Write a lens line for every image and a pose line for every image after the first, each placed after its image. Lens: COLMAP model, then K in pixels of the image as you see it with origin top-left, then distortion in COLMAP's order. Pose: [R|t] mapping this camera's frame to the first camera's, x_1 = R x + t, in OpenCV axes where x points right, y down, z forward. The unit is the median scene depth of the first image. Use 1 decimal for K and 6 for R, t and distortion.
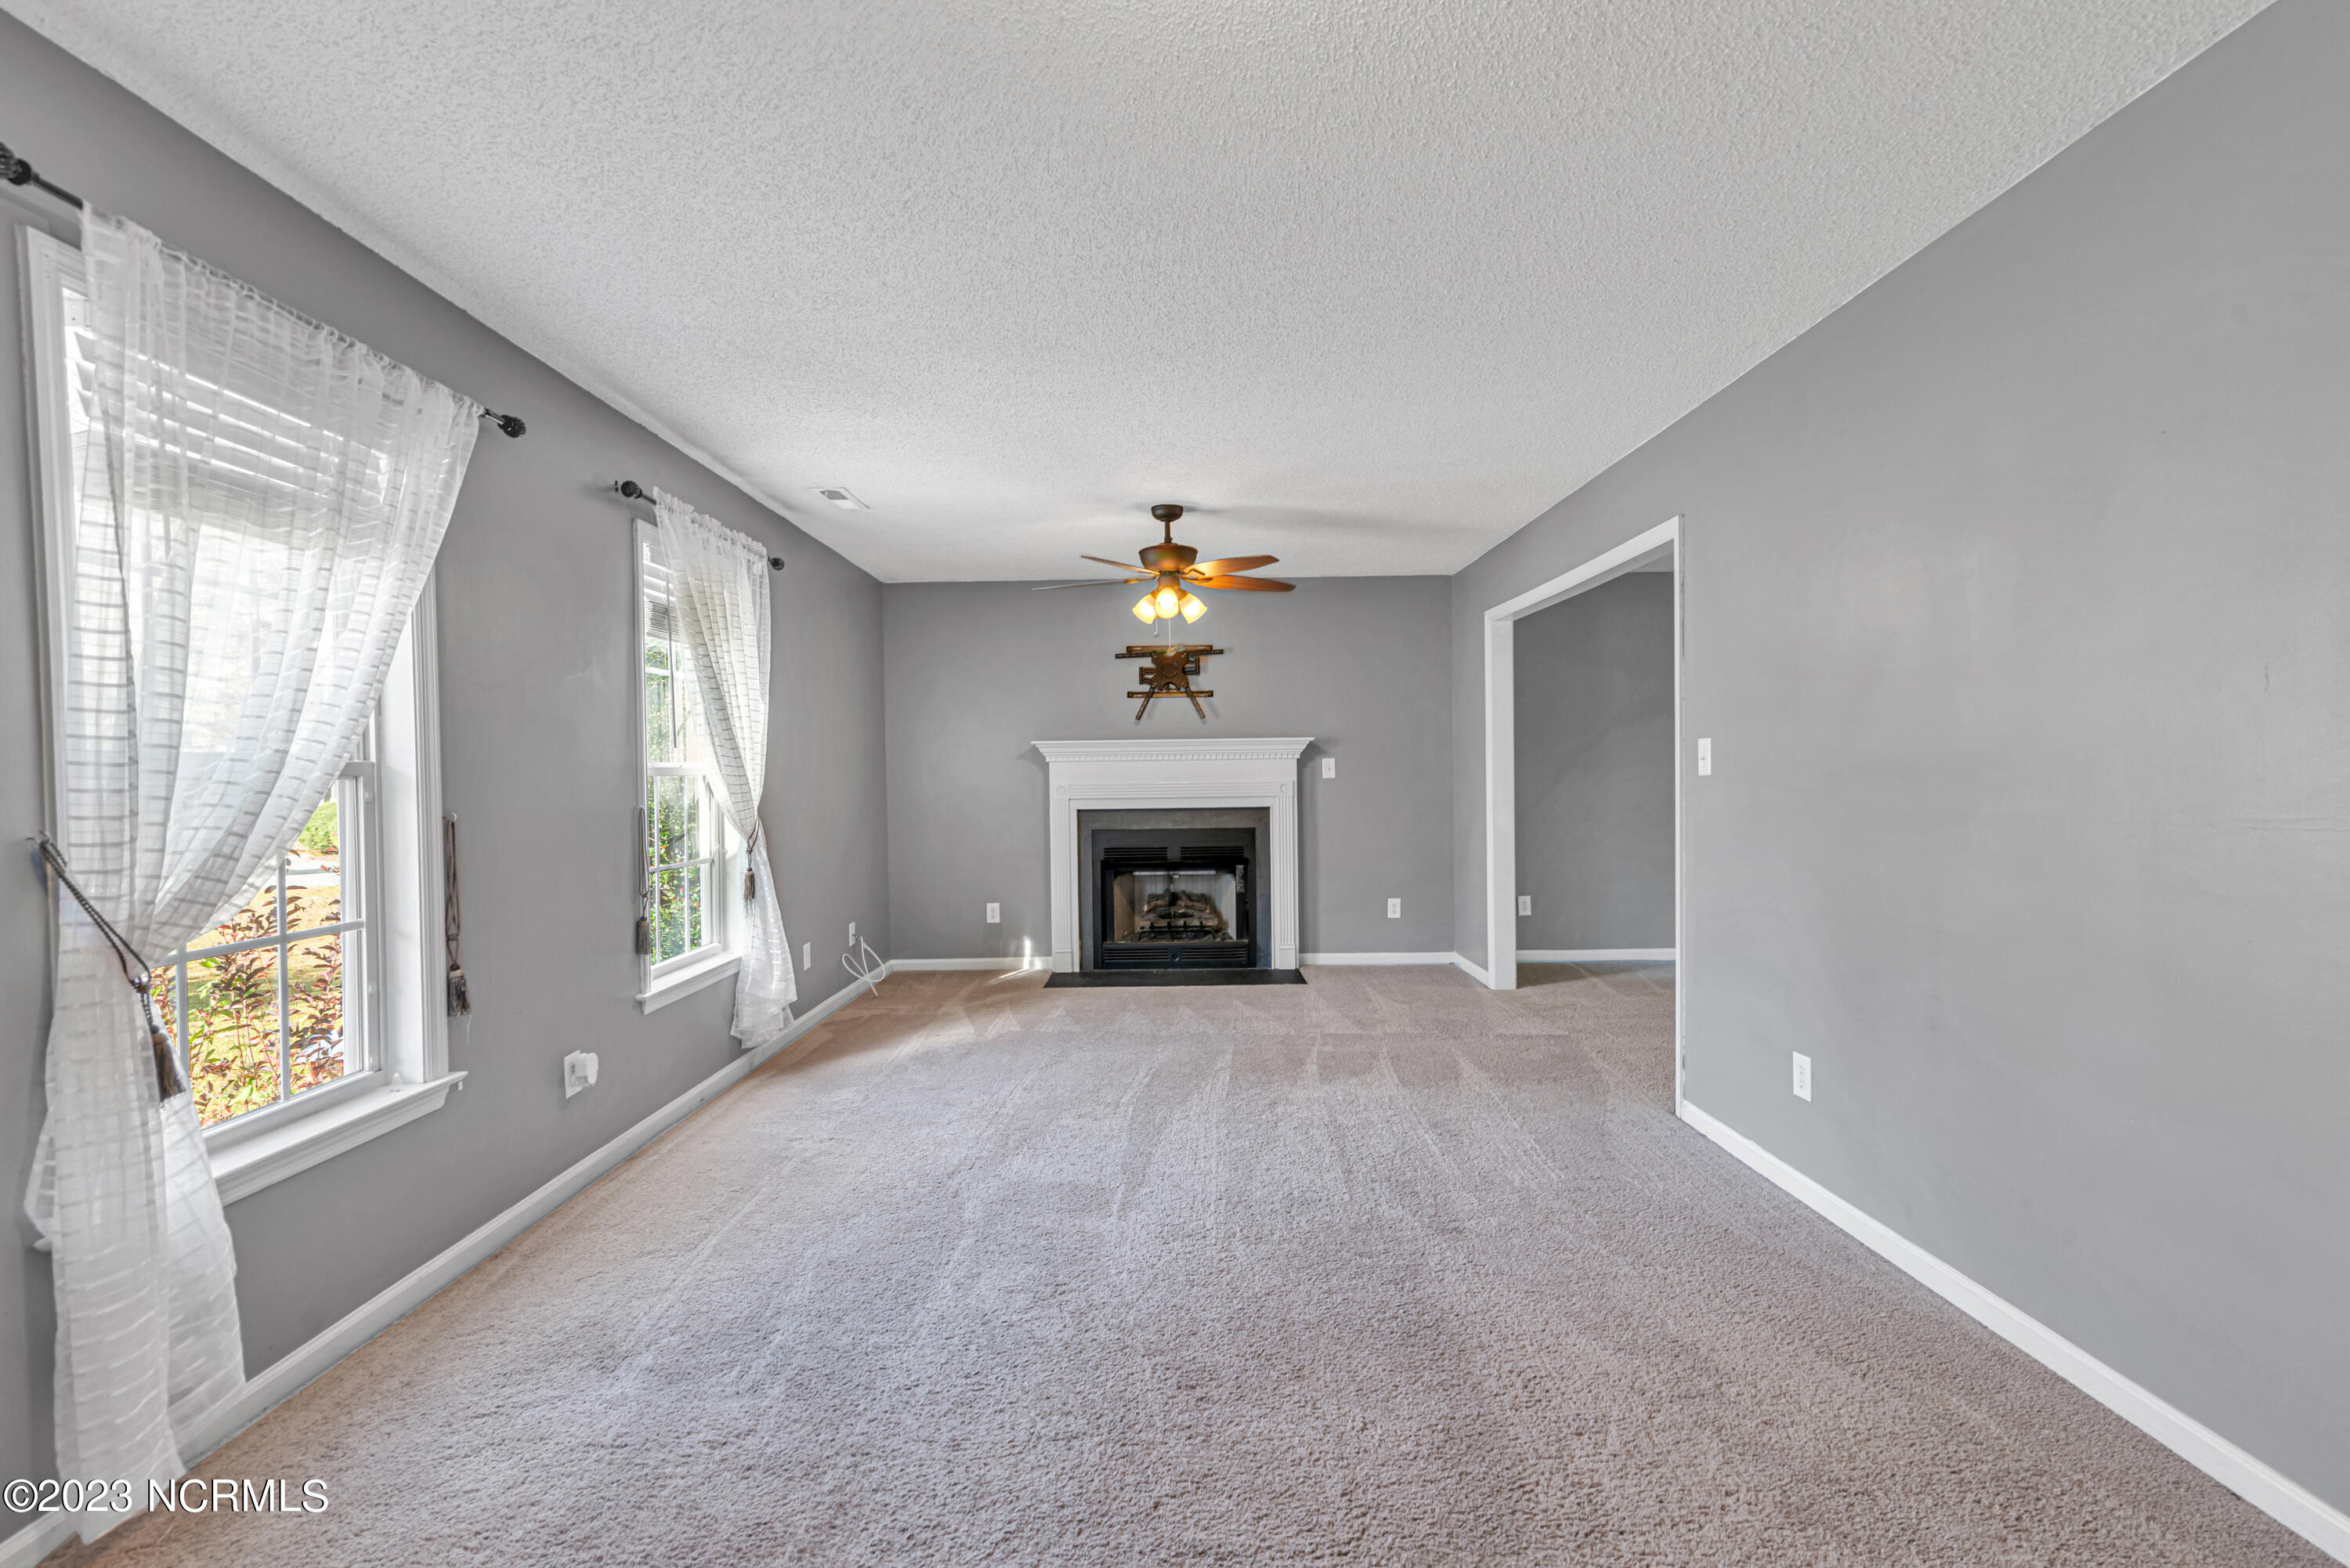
lens RADIAL K [[1067.7, 0, 1181.4], [0, 1067.7, 784.3], [0, 0, 1]] dist [0.012558, 0.000674]
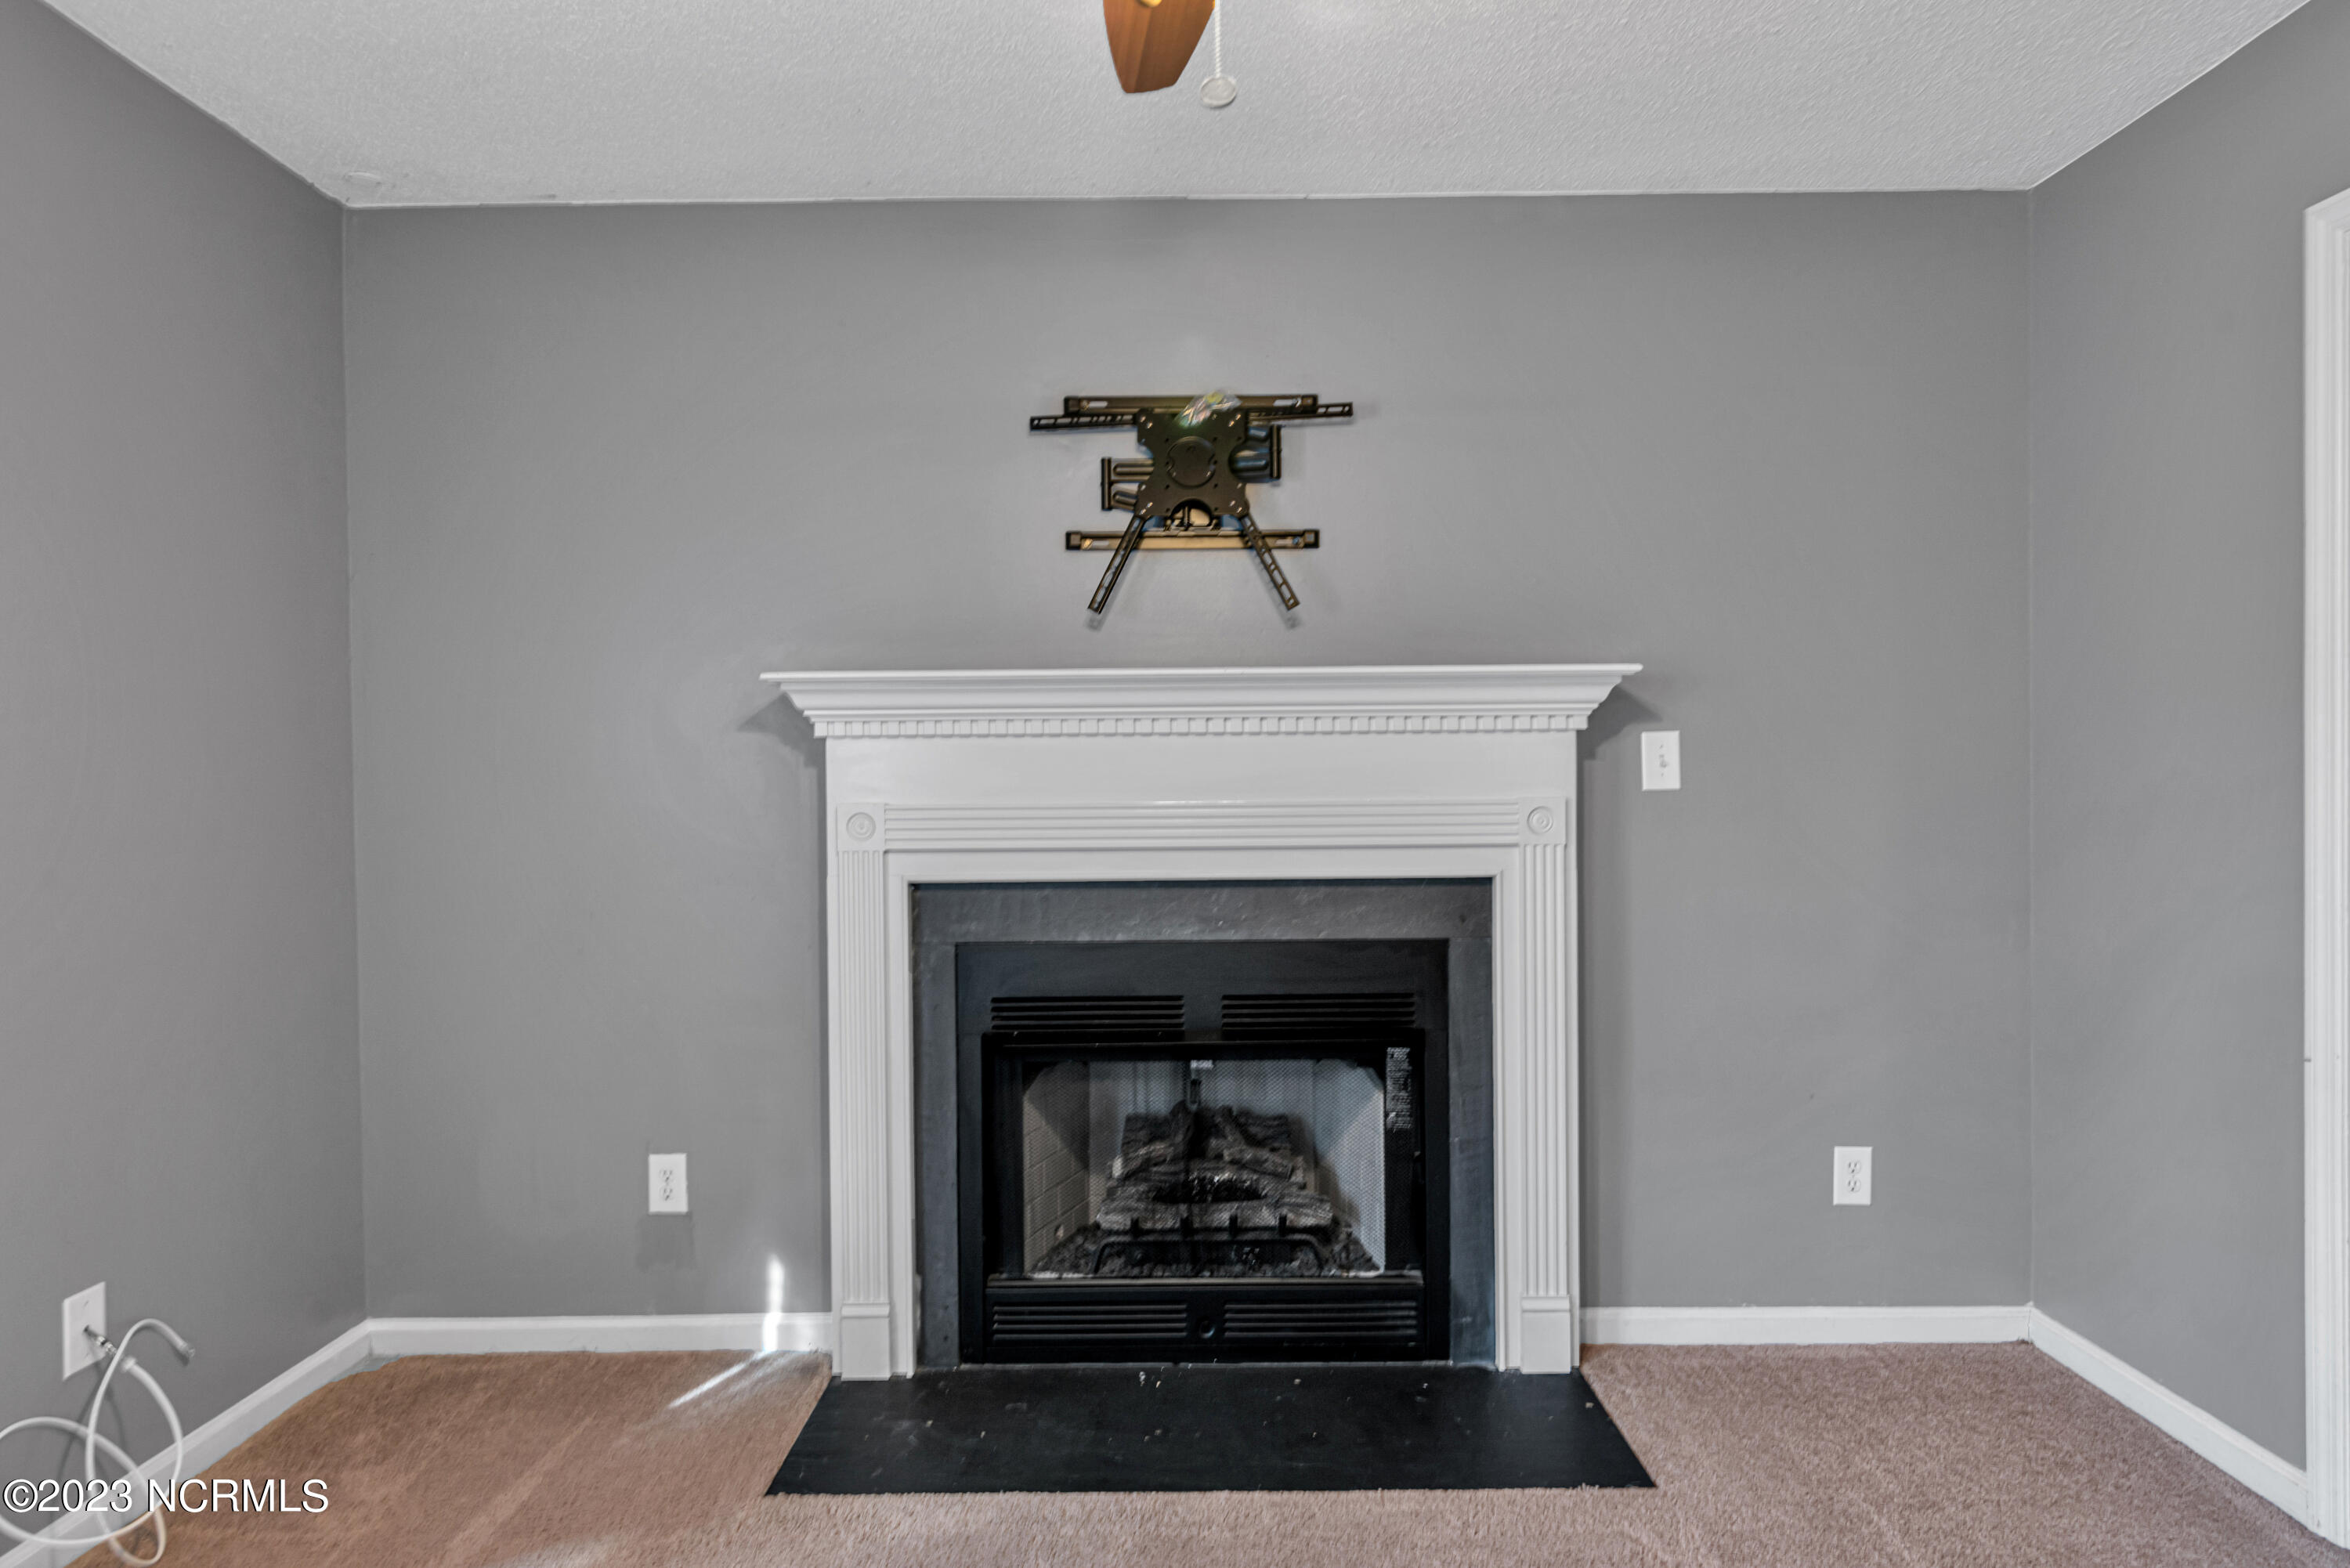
lens RADIAL K [[1400.8, 0, 1184.7], [0, 1400.8, 781.0], [0, 0, 1]] dist [0.006719, 0.000568]
pose [[0.999790, 0.003461, -0.020210, -0.003639], [-0.003525, 0.999989, -0.003143, -0.006694], [0.020199, 0.003214, 0.999791, 0.560338]]
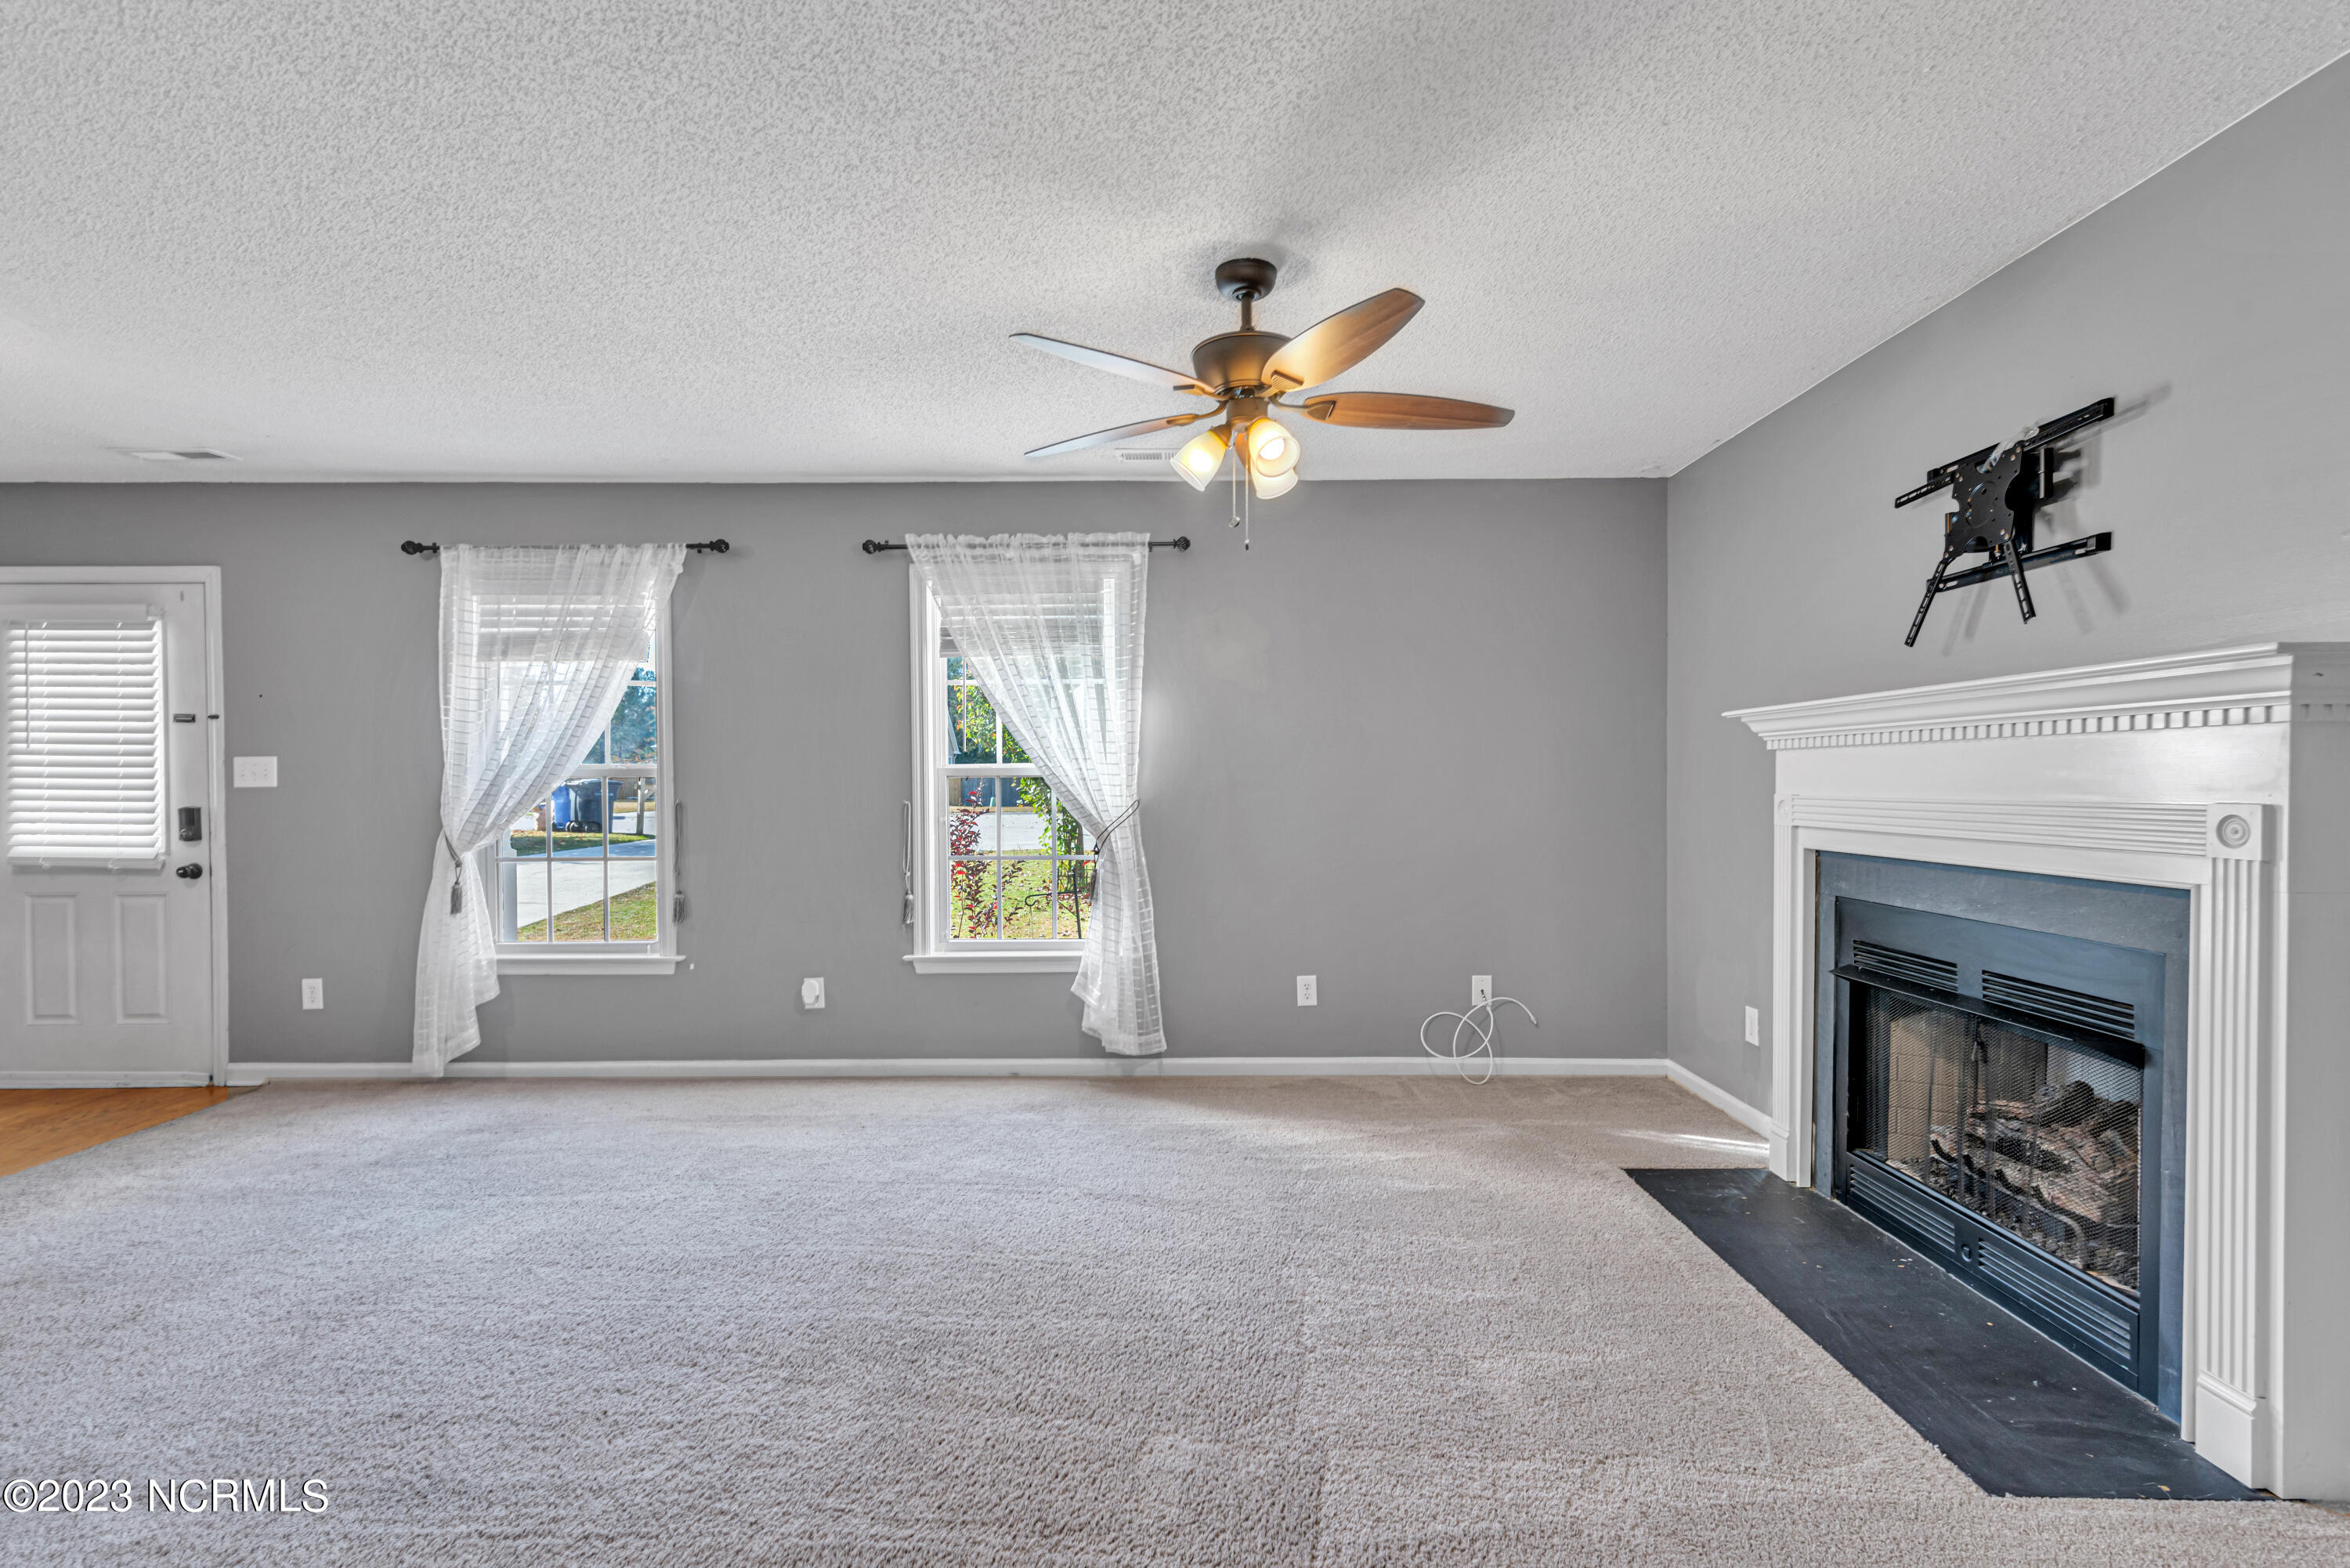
lens RADIAL K [[1067.7, 0, 1187.9], [0, 1067.7, 794.7], [0, 0, 1]] dist [0.012558, 0.000674]
pose [[-0.014303, 0.024742, -0.999592, 0.380247], [-0.007835, 0.999660, 0.024856, -0.010403], [0.999867, 0.008187, -0.014104, 0.719790]]
